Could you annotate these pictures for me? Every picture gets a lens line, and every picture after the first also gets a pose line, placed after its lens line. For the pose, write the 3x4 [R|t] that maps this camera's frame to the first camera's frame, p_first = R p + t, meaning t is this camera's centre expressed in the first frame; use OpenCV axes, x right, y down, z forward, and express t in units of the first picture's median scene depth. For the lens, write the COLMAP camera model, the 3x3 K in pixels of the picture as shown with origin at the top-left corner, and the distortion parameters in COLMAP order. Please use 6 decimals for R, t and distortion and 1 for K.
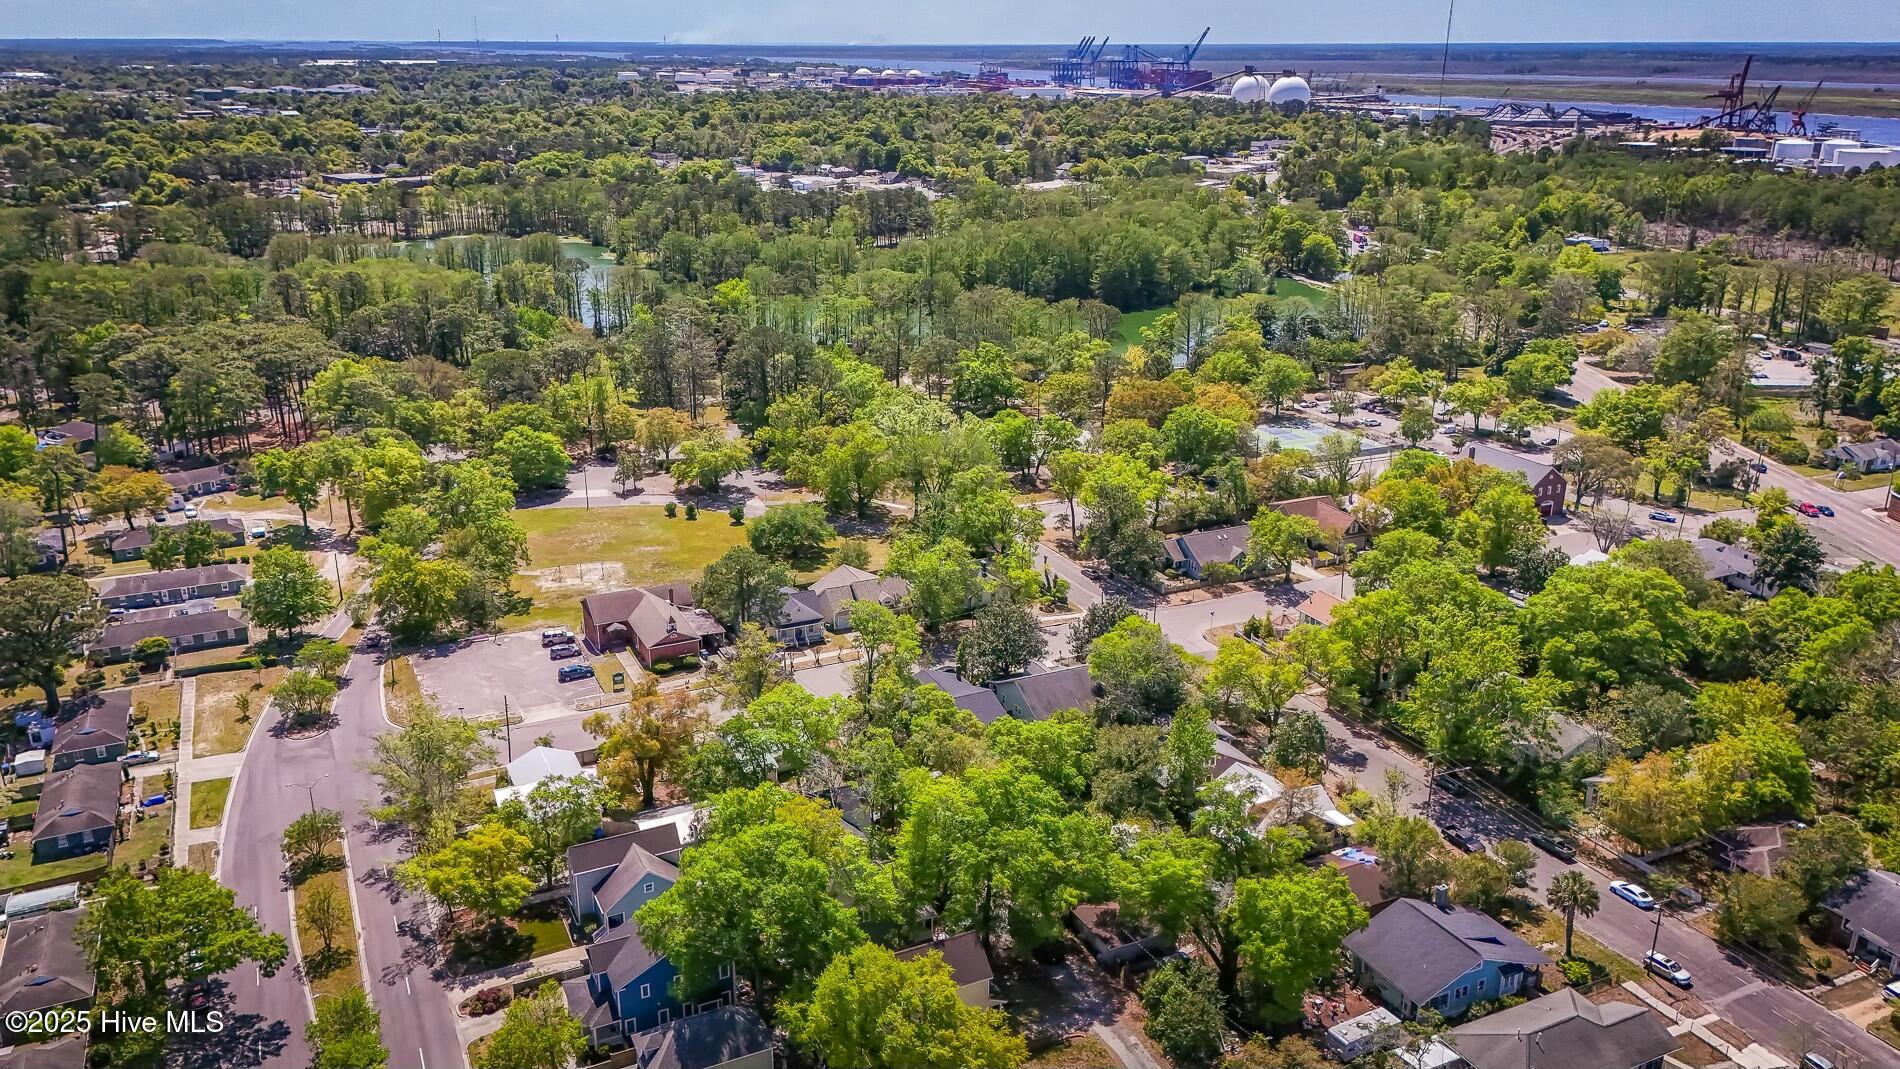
lens RADIAL K [[1429.1, 0, 950.0], [0, 1429.1, 534.5], [0, 0, 1]] dist [0.106456, -0.145632]
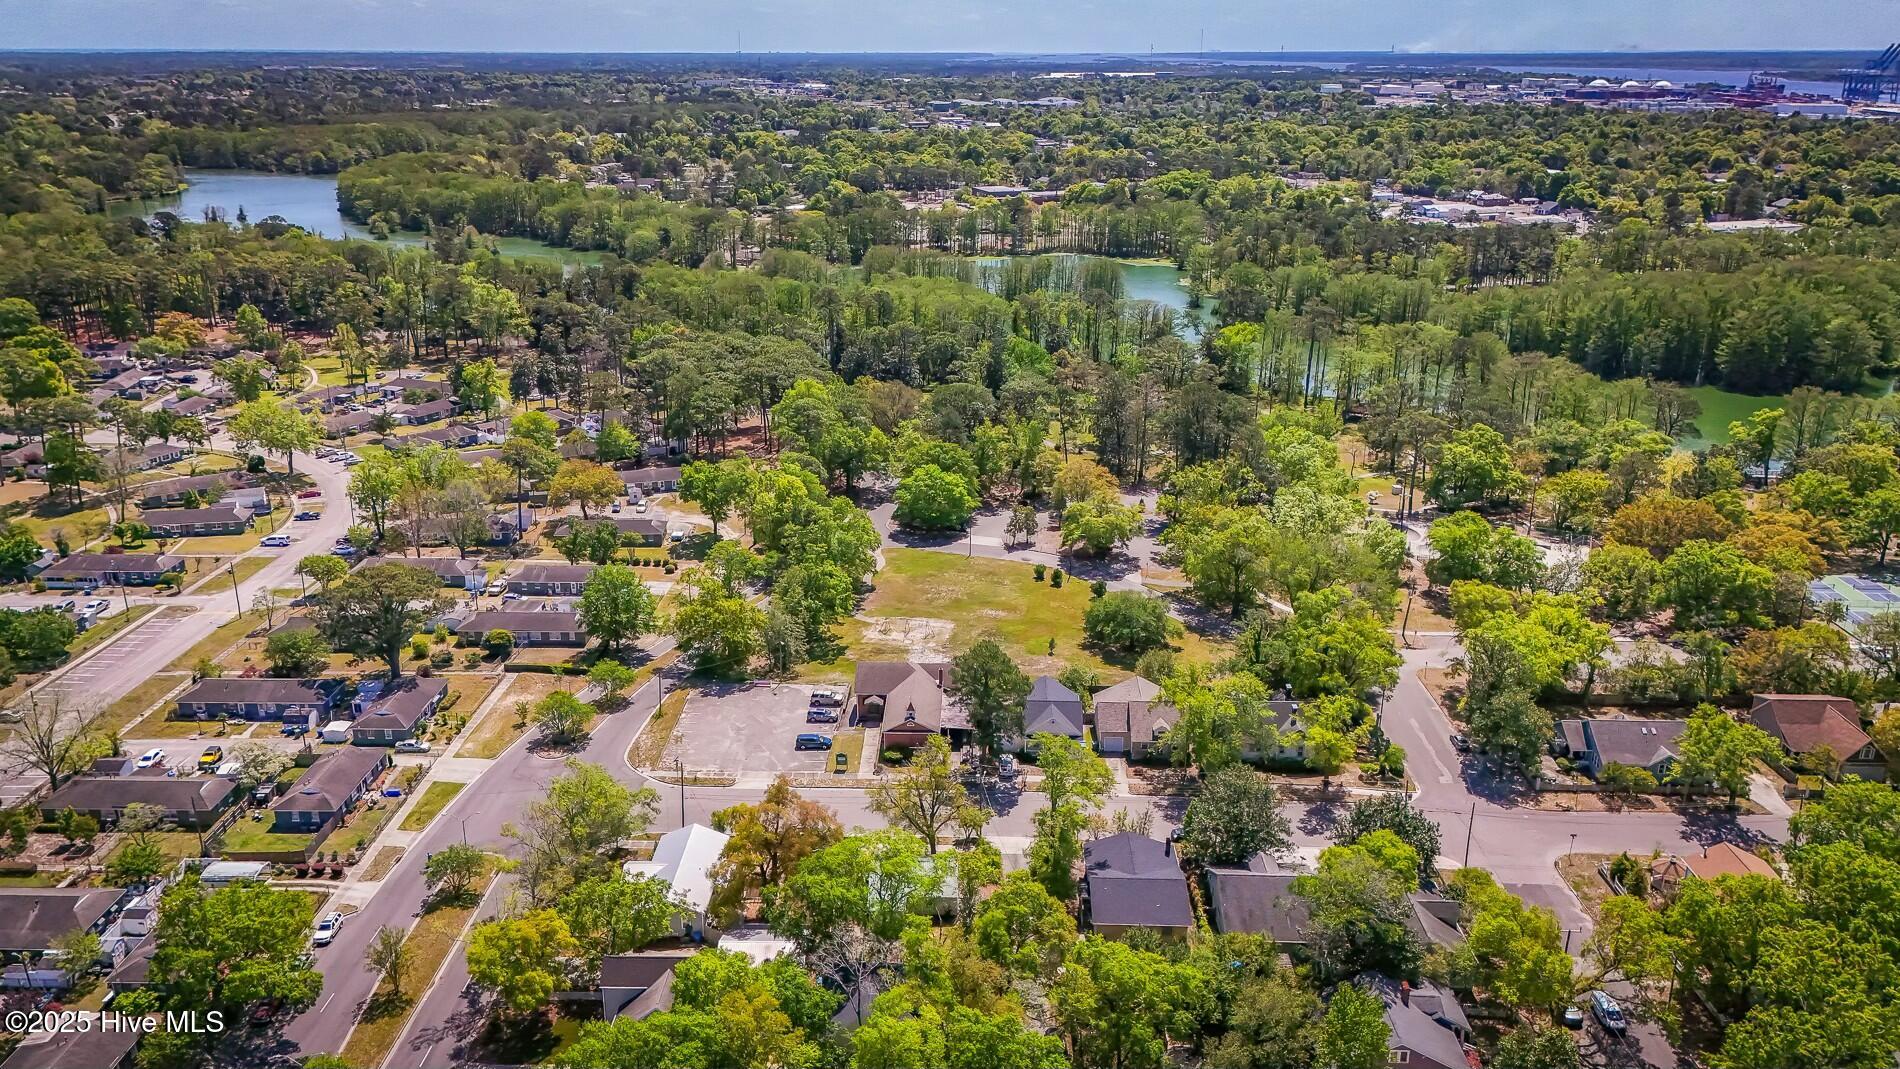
lens RADIAL K [[1429.1, 0, 950.0], [0, 1429.1, 534.5], [0, 0, 1]] dist [0.106456, -0.145632]
pose [[0.888981, 0.146180, -0.433987, 0.165688], [-0.148748, 0.988471, 0.028252, -0.062732], [0.433113, 0.039440, 0.900476, 0.129386]]
